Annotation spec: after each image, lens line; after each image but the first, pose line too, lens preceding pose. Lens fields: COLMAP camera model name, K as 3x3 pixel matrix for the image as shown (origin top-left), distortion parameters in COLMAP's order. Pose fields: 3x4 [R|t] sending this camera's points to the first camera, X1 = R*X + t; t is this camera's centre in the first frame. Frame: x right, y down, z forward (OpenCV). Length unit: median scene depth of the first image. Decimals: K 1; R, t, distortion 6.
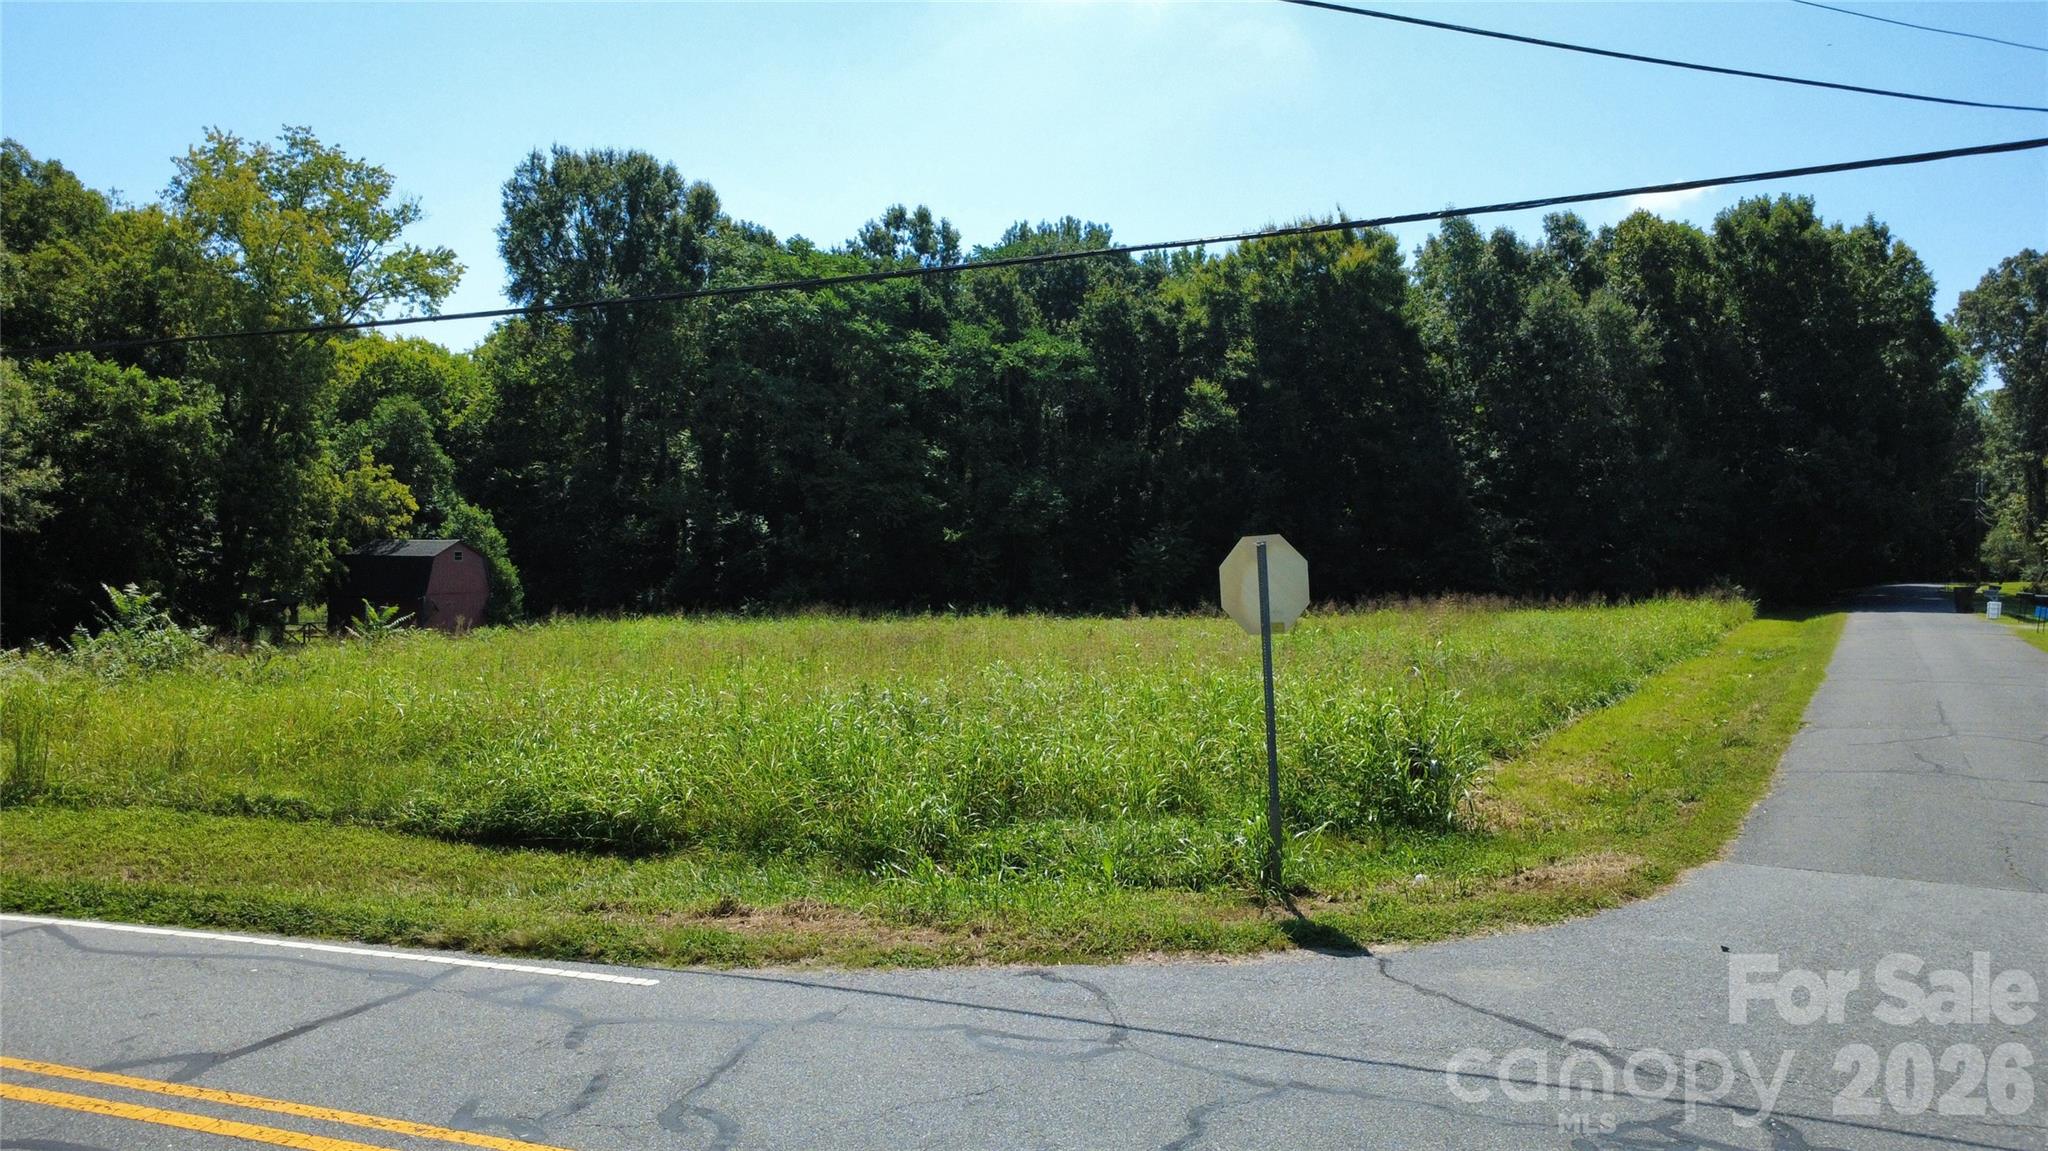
lens RADIAL K [[1489.9, 0, 1015.1], [0, 1489.9, 574.0], [0, 0, 1]] dist [-0.005792, 0.009481]
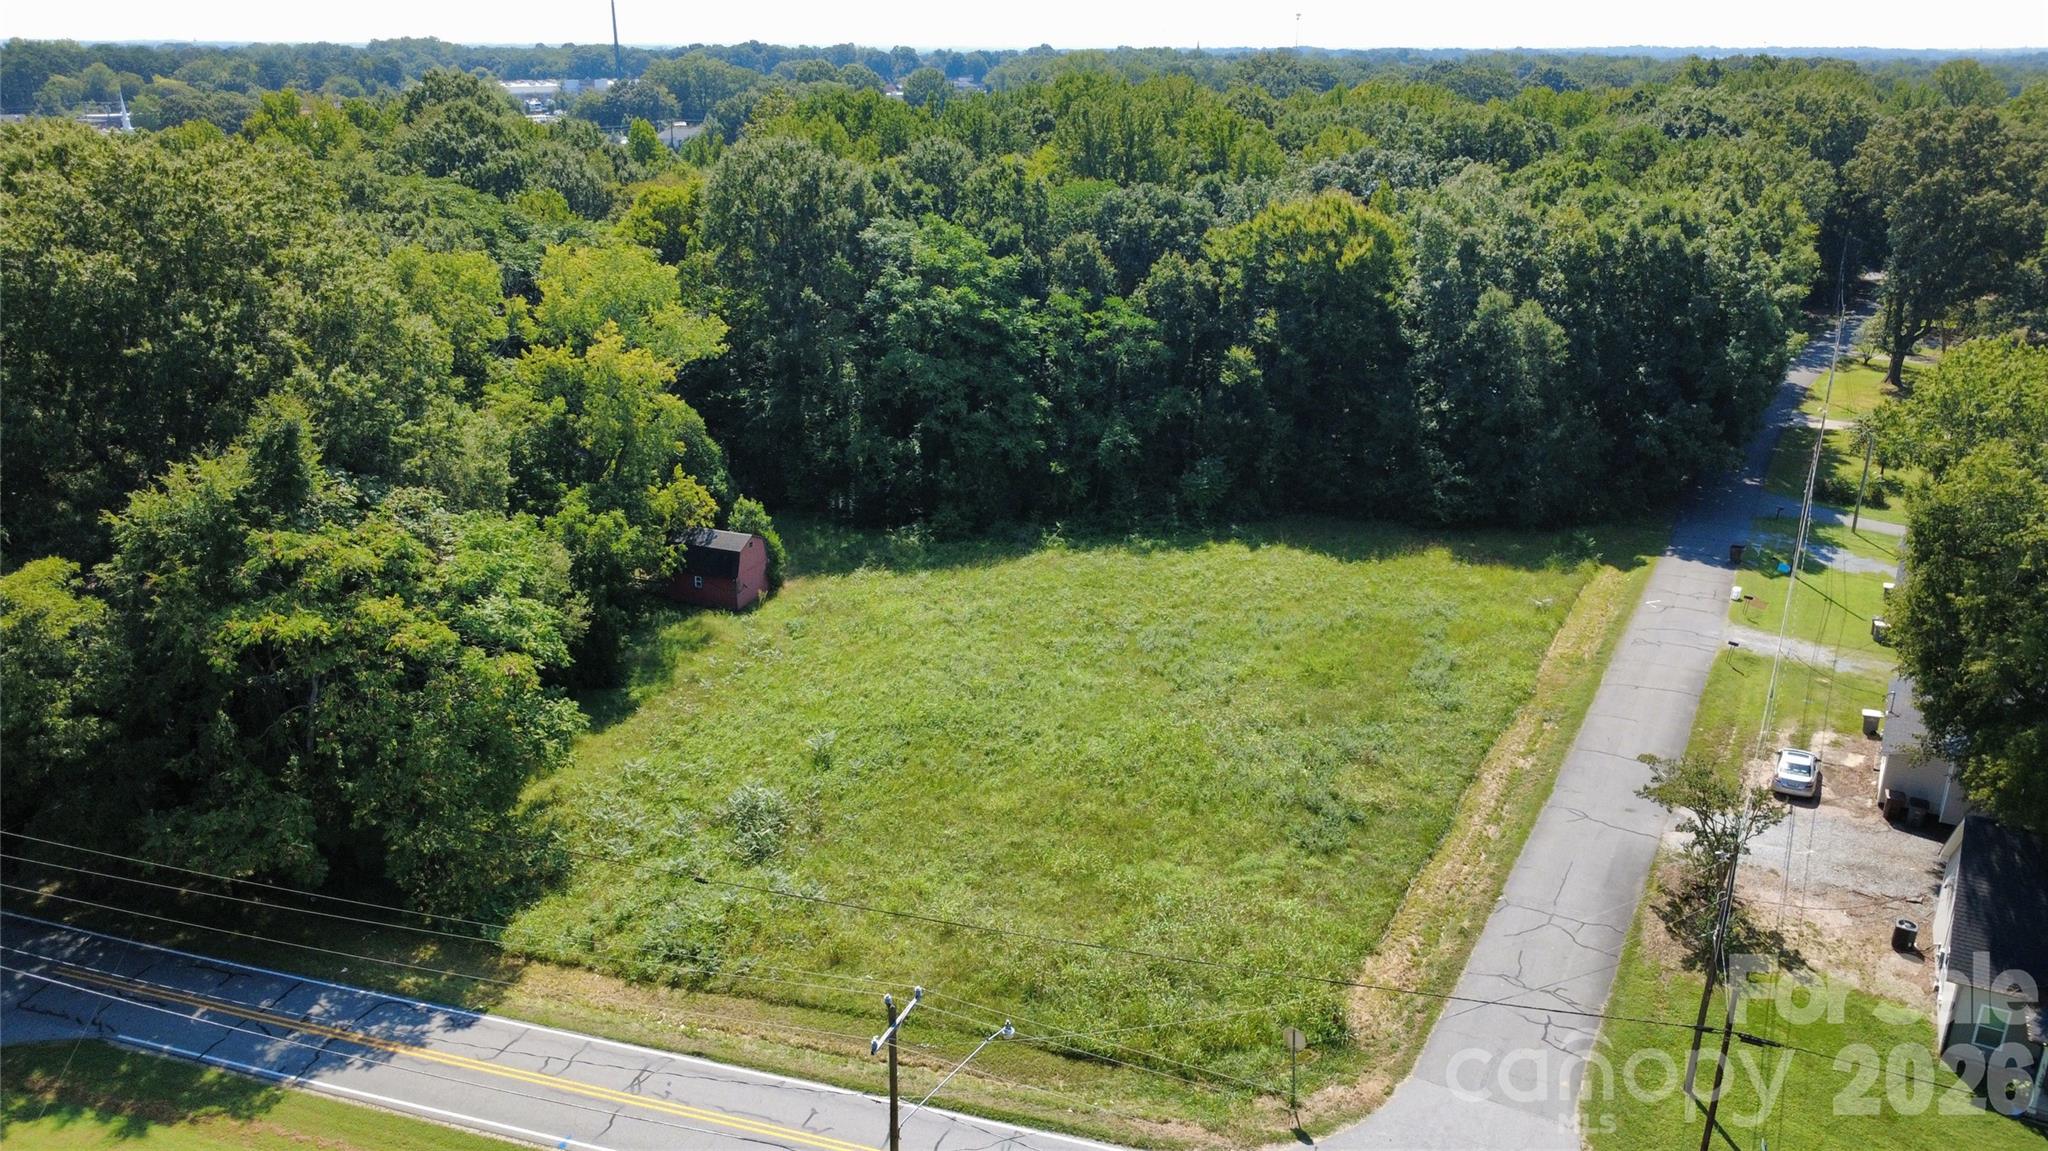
lens RADIAL K [[1489.9, 0, 1015.1], [0, 1489.9, 574.0], [0, 0, 1]] dist [-0.005792, 0.009481]
pose [[0.999936, -0.004449, 0.010440, -0.095481], [0.000847, 0.946618, 0.322357, -0.380921], [-0.011316, -0.322327, 0.946561, -0.366864]]
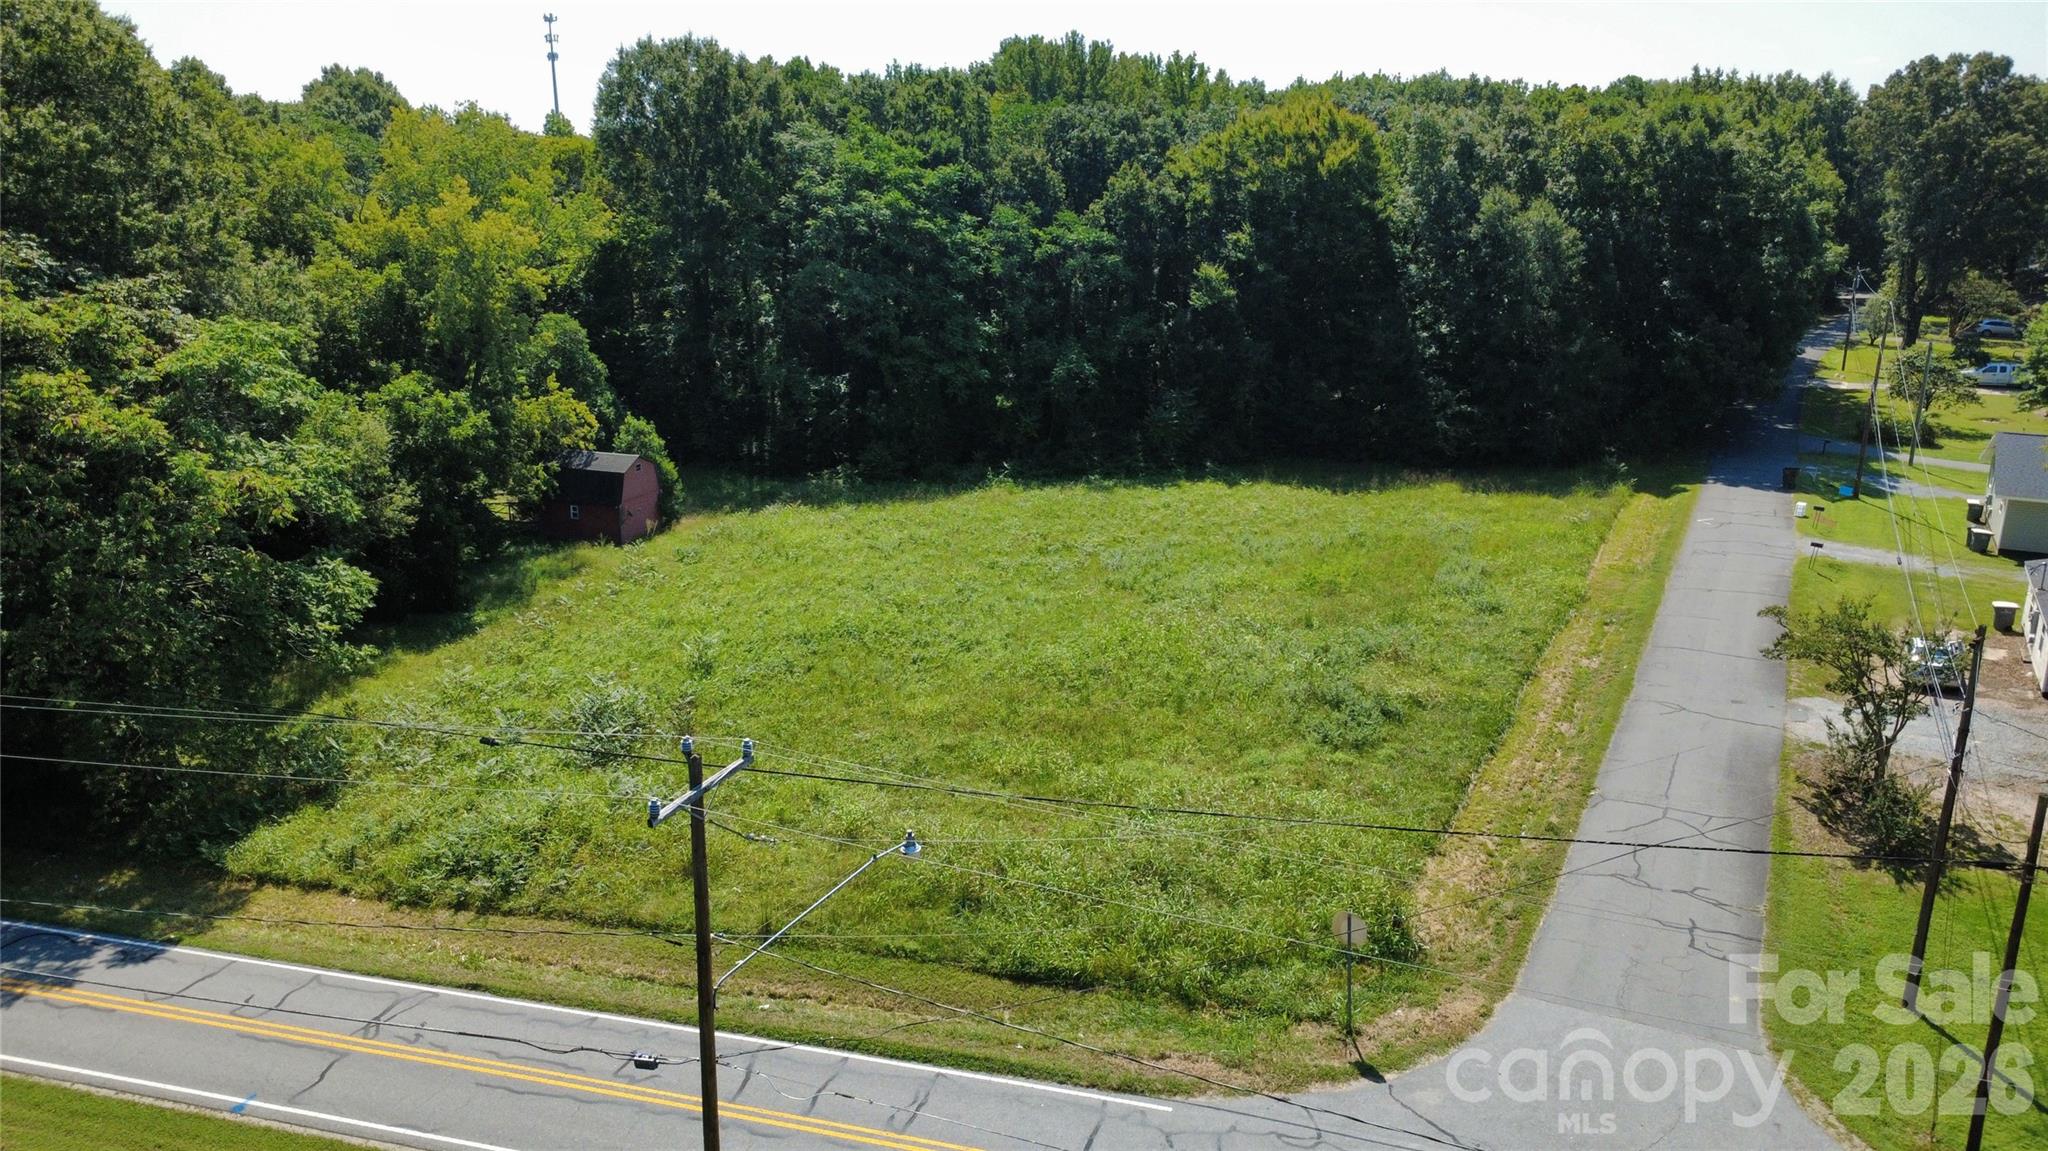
lens RADIAL K [[1489.9, 0, 1015.1], [0, 1489.9, 574.0], [0, 0, 1]] dist [-0.005792, 0.009481]
pose [[0.999064, -0.014129, 0.040883, -0.083375], [0.003081, 0.965989, 0.258564, -0.203138], [-0.043146, -0.258196, 0.965128, -0.218433]]
